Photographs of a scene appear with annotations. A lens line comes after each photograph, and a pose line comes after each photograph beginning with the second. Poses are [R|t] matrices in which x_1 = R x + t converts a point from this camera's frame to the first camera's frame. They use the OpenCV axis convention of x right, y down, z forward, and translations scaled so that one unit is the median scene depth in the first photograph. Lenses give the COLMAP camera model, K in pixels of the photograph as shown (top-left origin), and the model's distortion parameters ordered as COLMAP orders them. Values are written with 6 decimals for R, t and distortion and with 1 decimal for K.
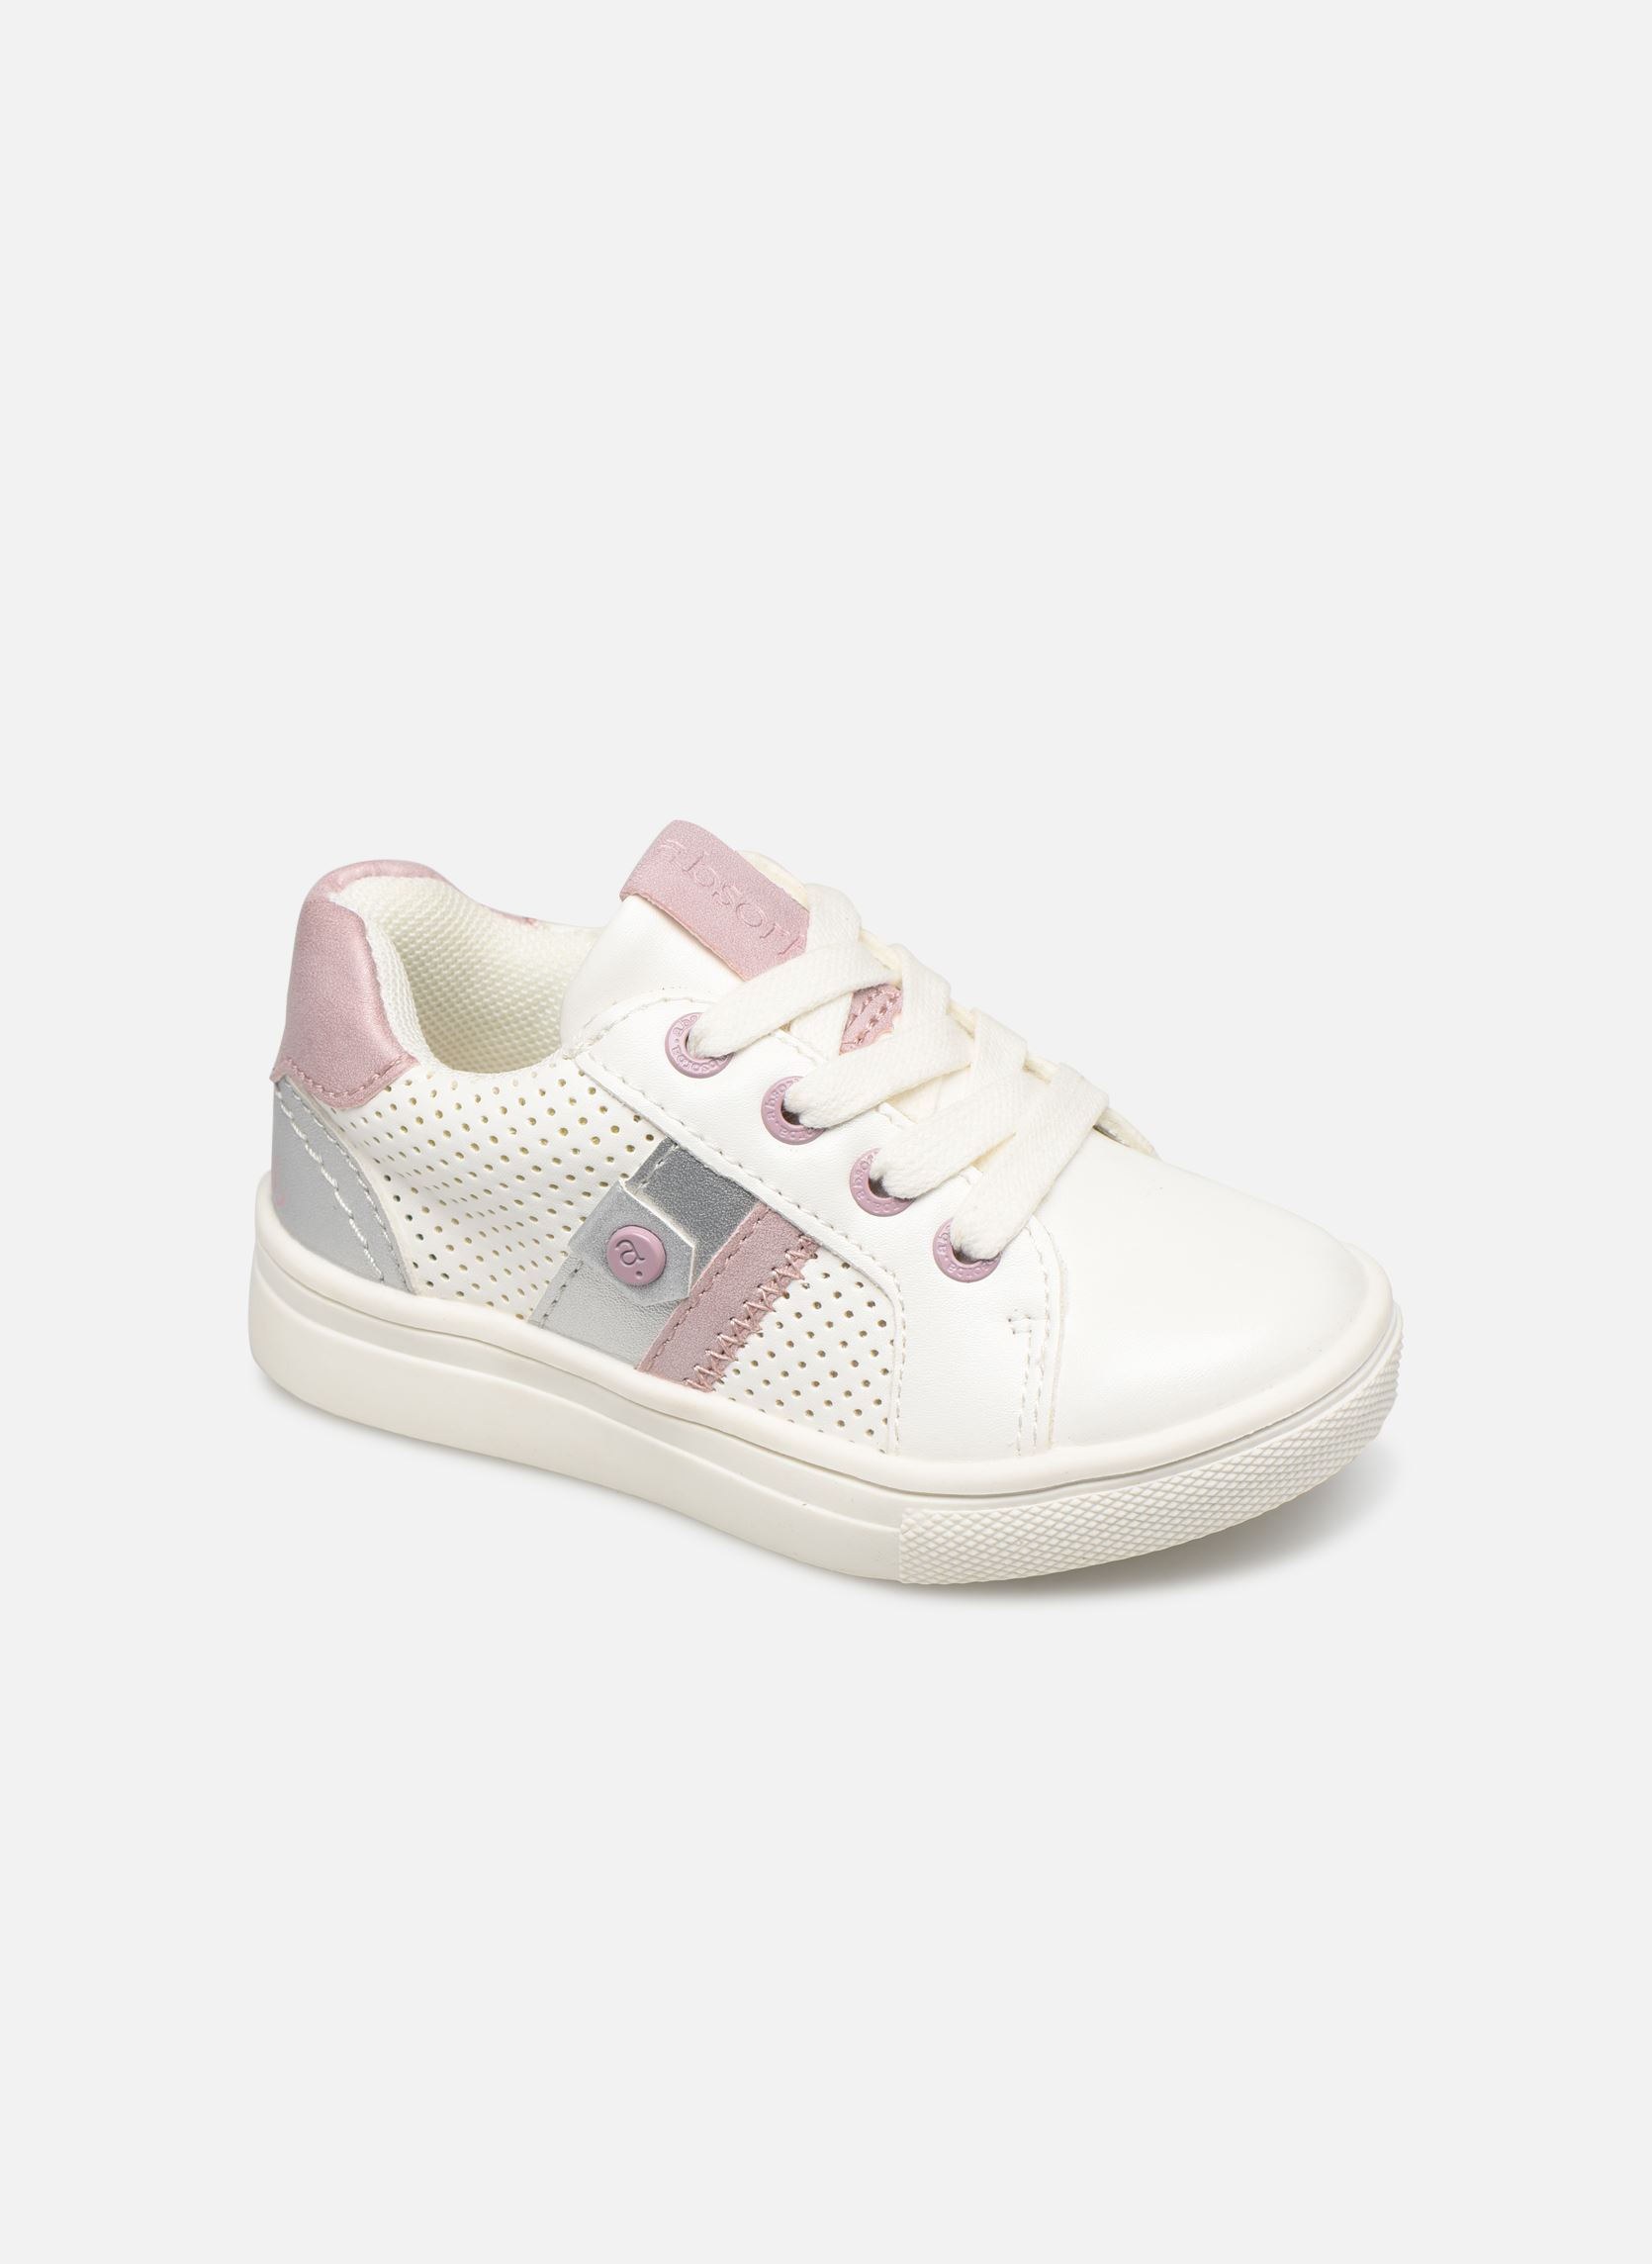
lens RADIAL K [[7280.4, 0, 818.6], [0, 7280.4, 1128.4], [0, 0, 1]] dist [-0.007364, 0.000000]
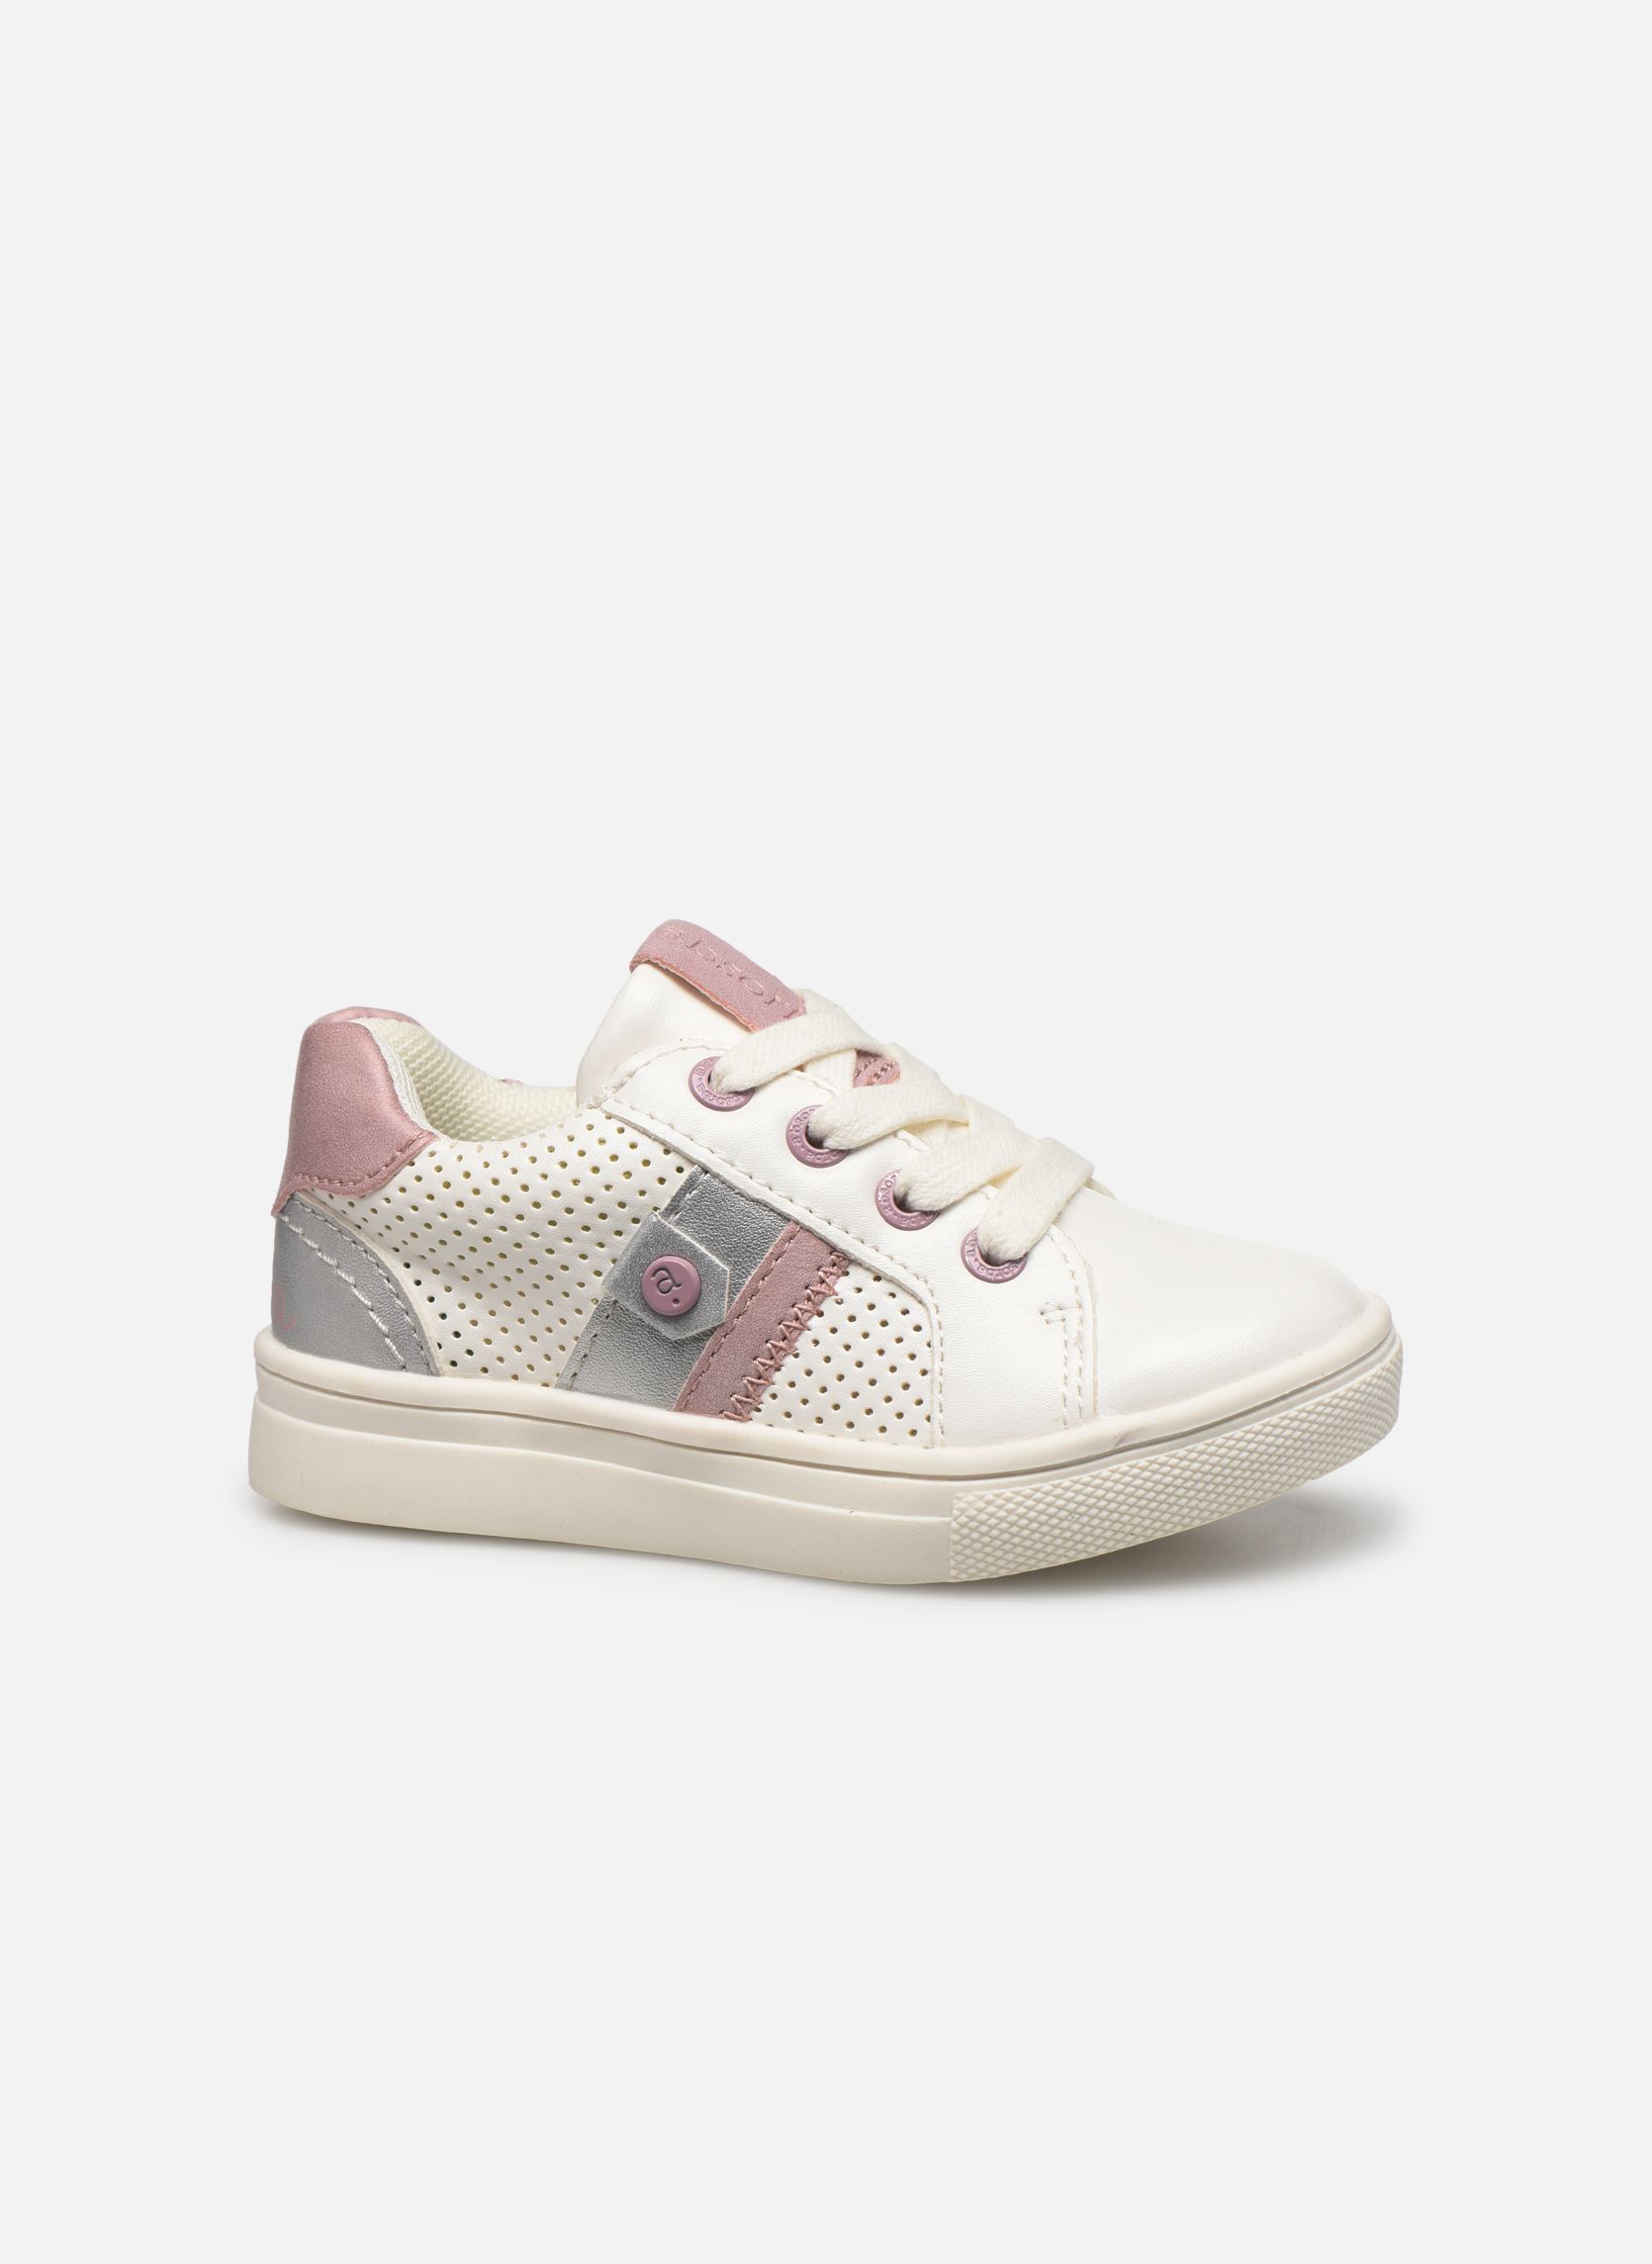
lens RADIAL K [[7280.4, 0, 833.0], [0, 7280.4, 1134.8], [0, 0, 1]] dist [-0.007364, 0.000000]
pose [[0.986840, -0.022710, 0.160100, -0.167051], [0.076837, 0.937027, -0.340700, 0.350425], [-0.142281, 0.348517, 0.926440, 0.036366]]
